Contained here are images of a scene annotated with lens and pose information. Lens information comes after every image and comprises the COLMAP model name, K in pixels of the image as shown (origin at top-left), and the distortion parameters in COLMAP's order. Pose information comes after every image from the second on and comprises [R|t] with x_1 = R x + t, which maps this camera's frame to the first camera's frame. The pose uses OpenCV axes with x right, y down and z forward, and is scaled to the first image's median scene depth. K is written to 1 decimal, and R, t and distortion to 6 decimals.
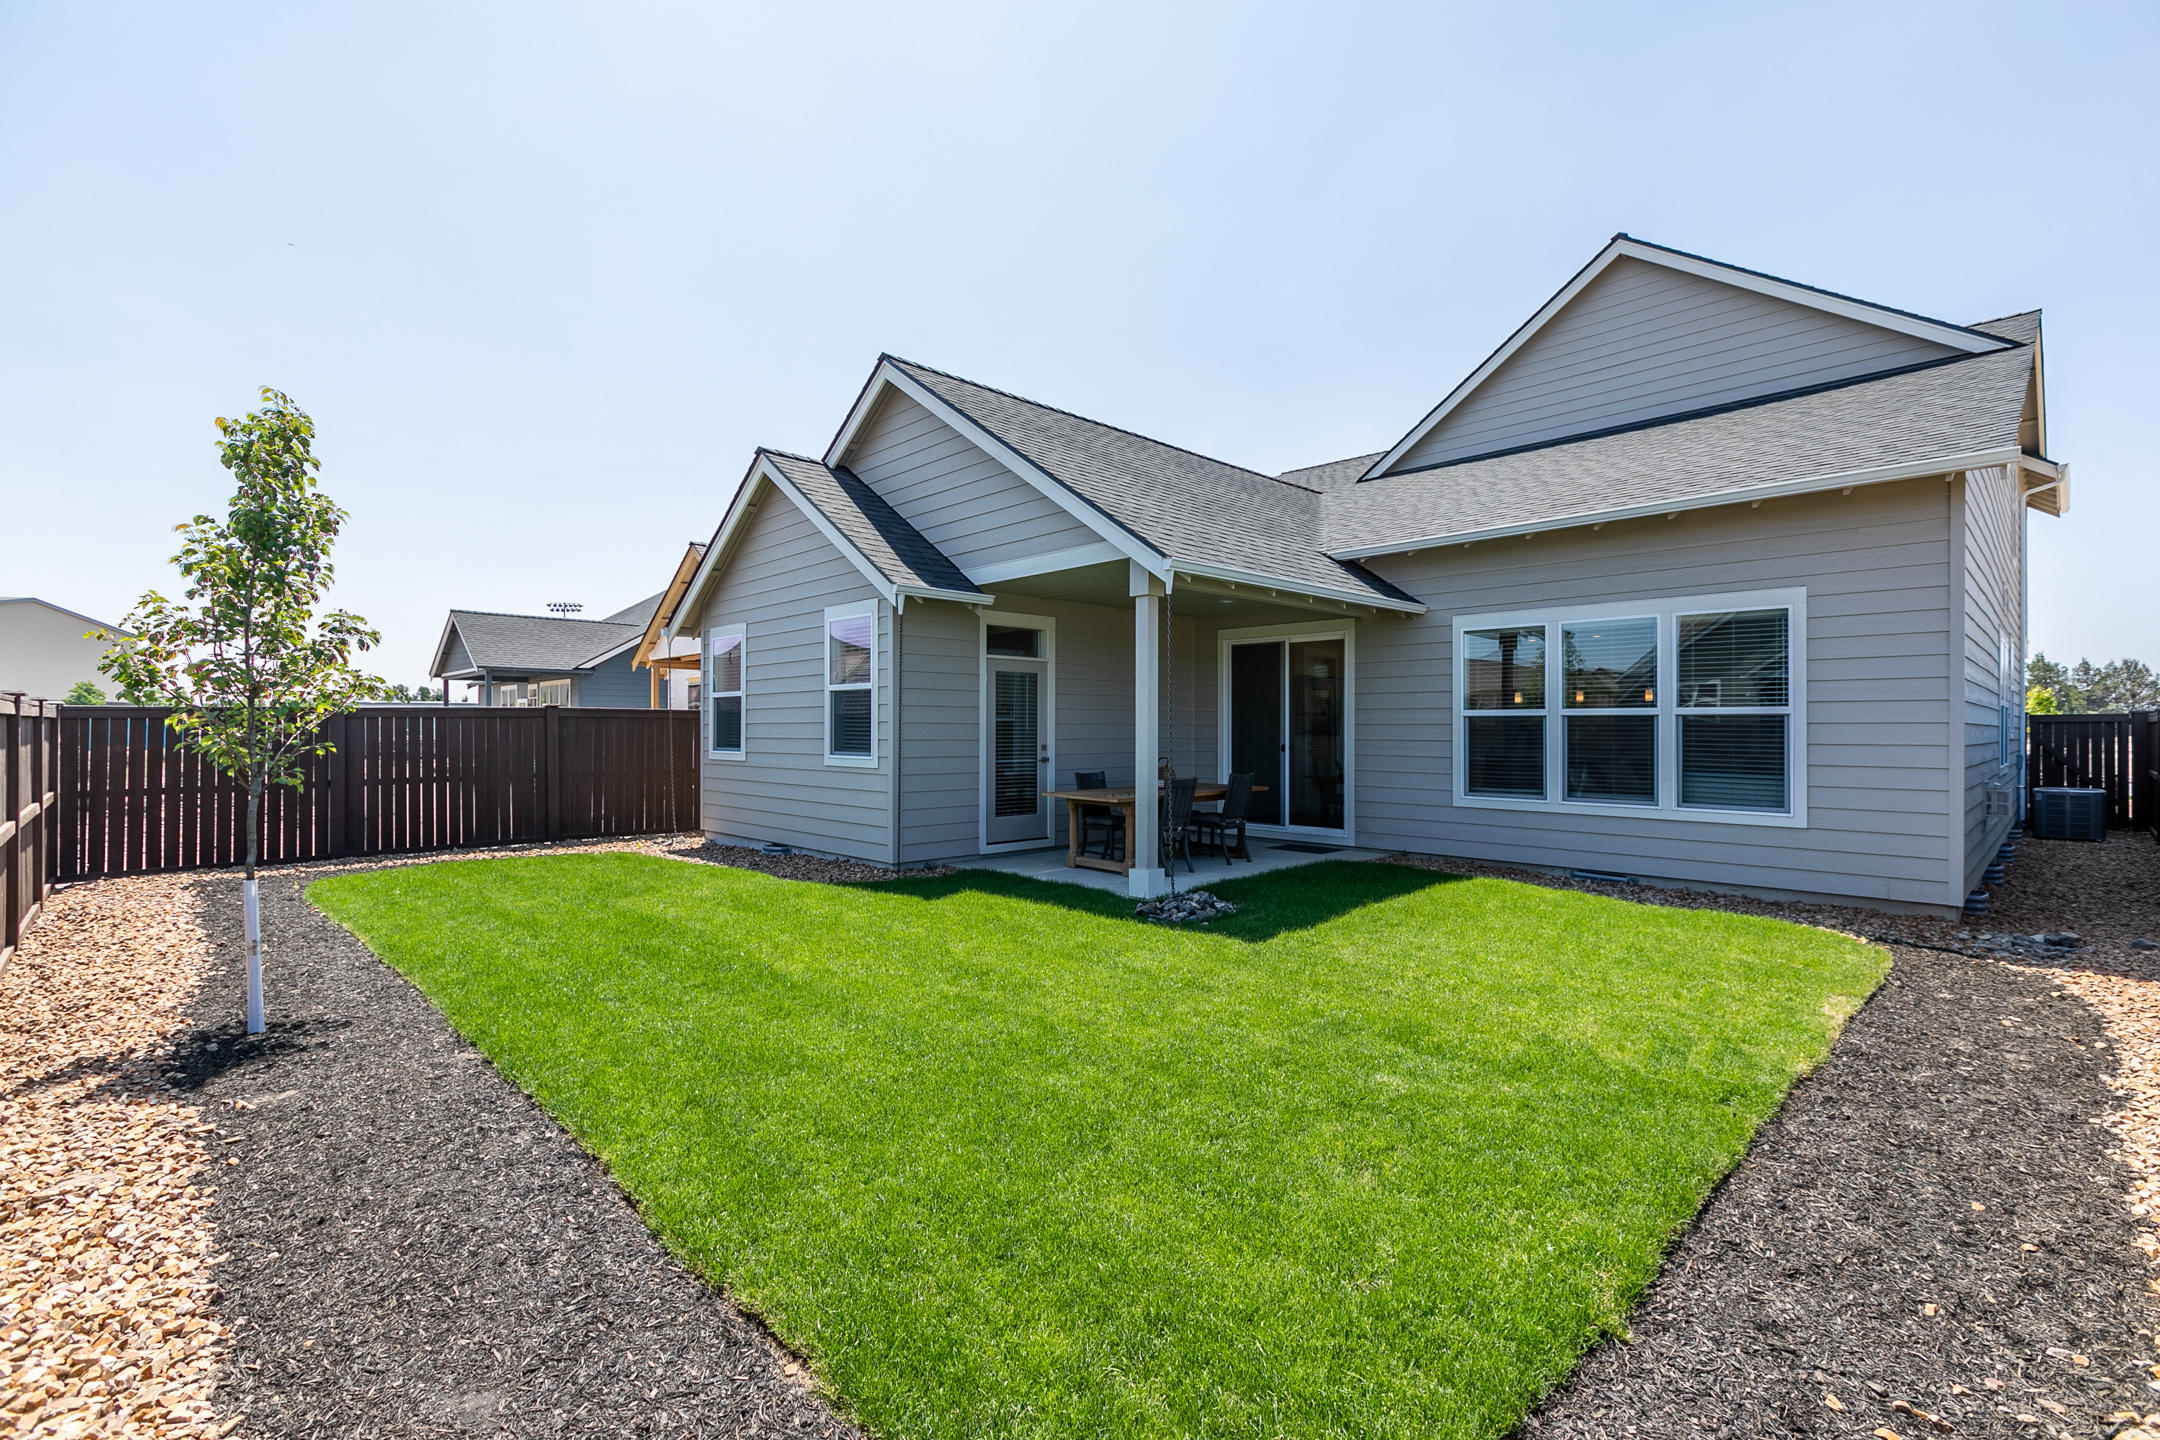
lens RADIAL K [[968.8, 0, 1073.4], [0, 968.8, 729.9], [0, 0, 1]] dist [-0.001229, 0.000220]
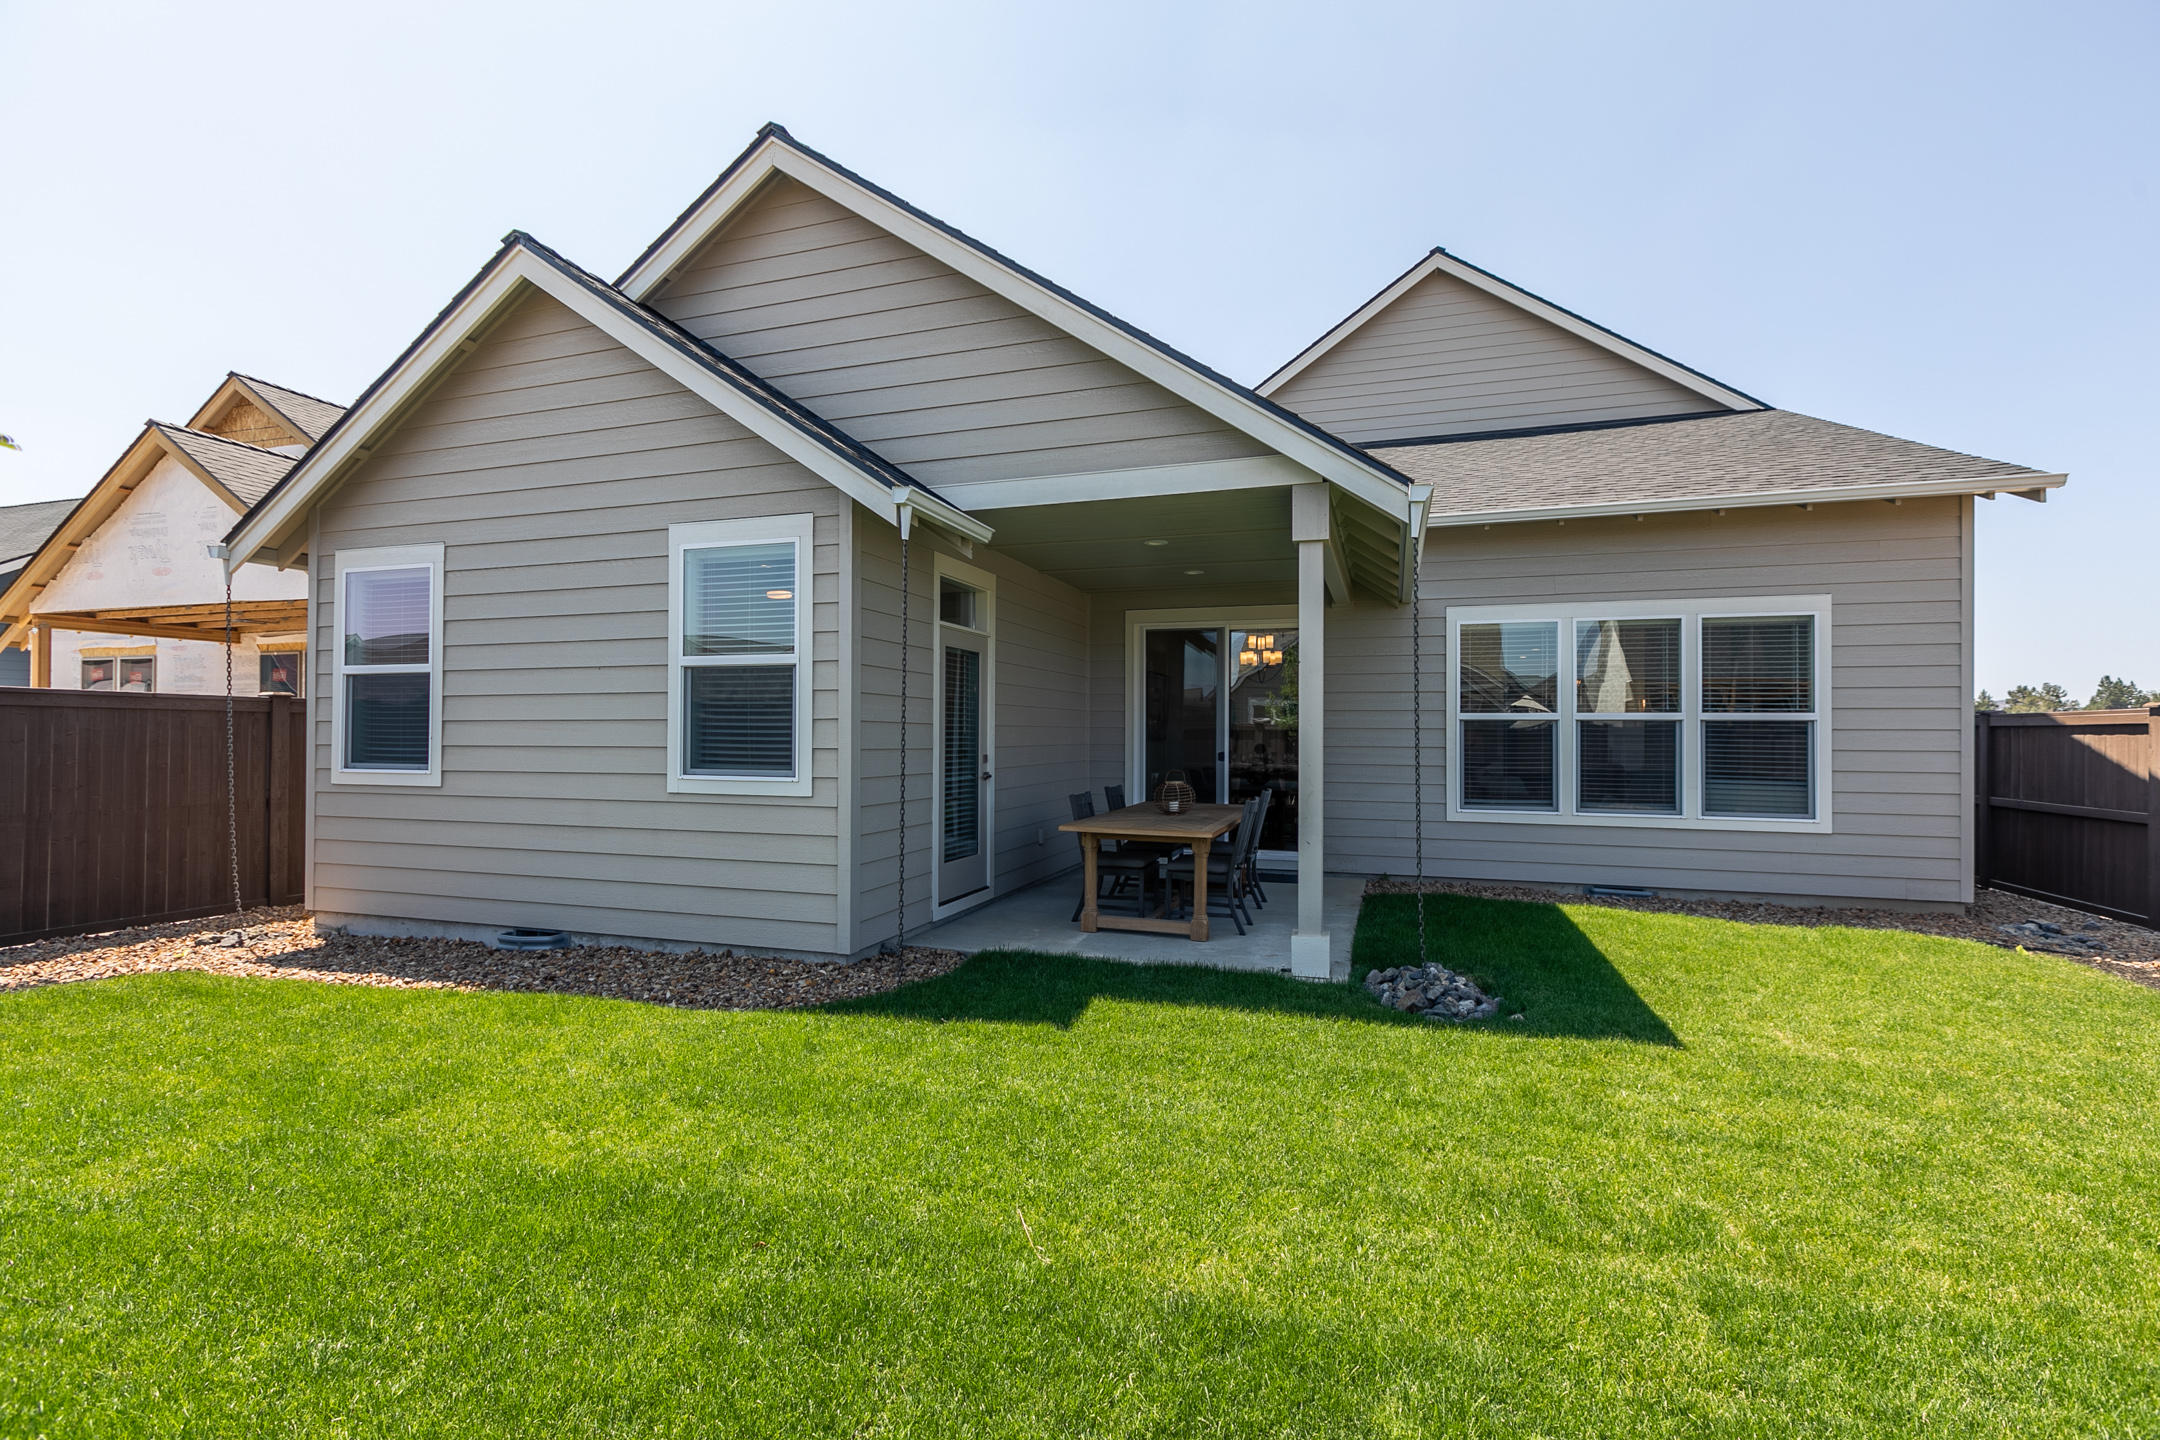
lens RADIAL K [[966.8, 0, 1082.8], [0, 966.8, 729.9], [0, 0, 1]] dist [0.000705, 0.000122]
pose [[0.881244, 0.005202, 0.472634, -0.335112], [-0.002804, 0.999979, -0.005778, 0.001235], [-0.472654, 0.003767, 0.881240, 0.393348]]
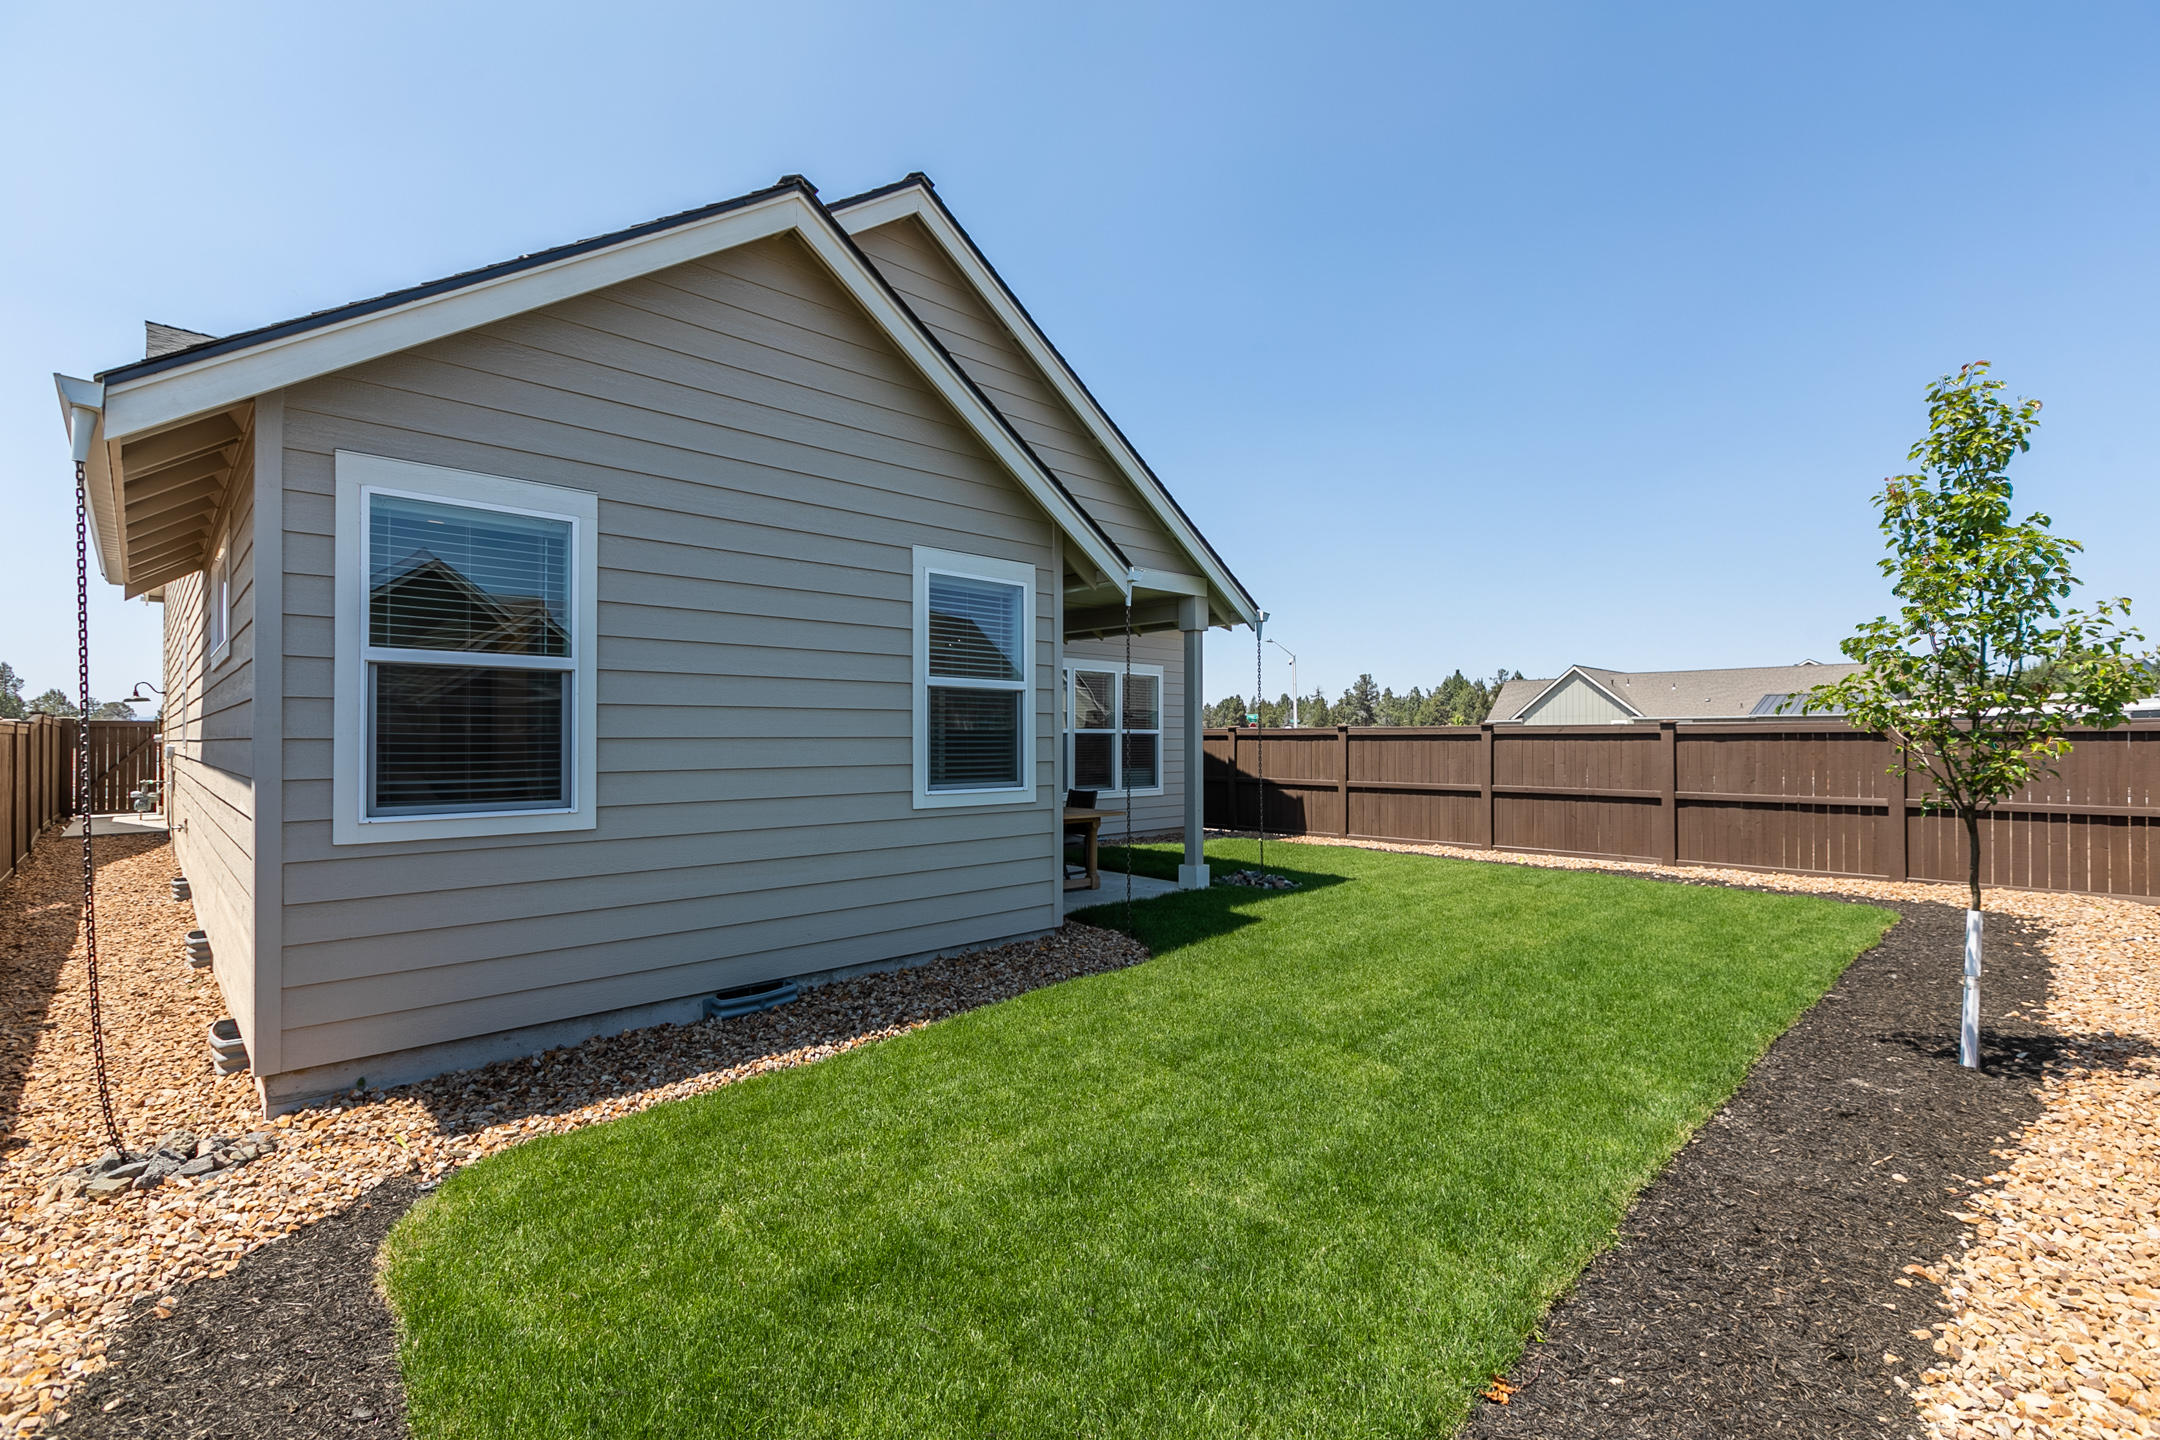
lens RADIAL K [[968.8, 0, 1073.4], [0, 968.8, 729.9], [0, 0, 1]] dist [-0.001229, 0.000220]
pose [[-0.006307, 0.007134, 0.999955, -0.913493], [0.000178, 0.999975, -0.007133, -0.008524], [-0.999980, 0.000133, -0.006308, 0.972595]]
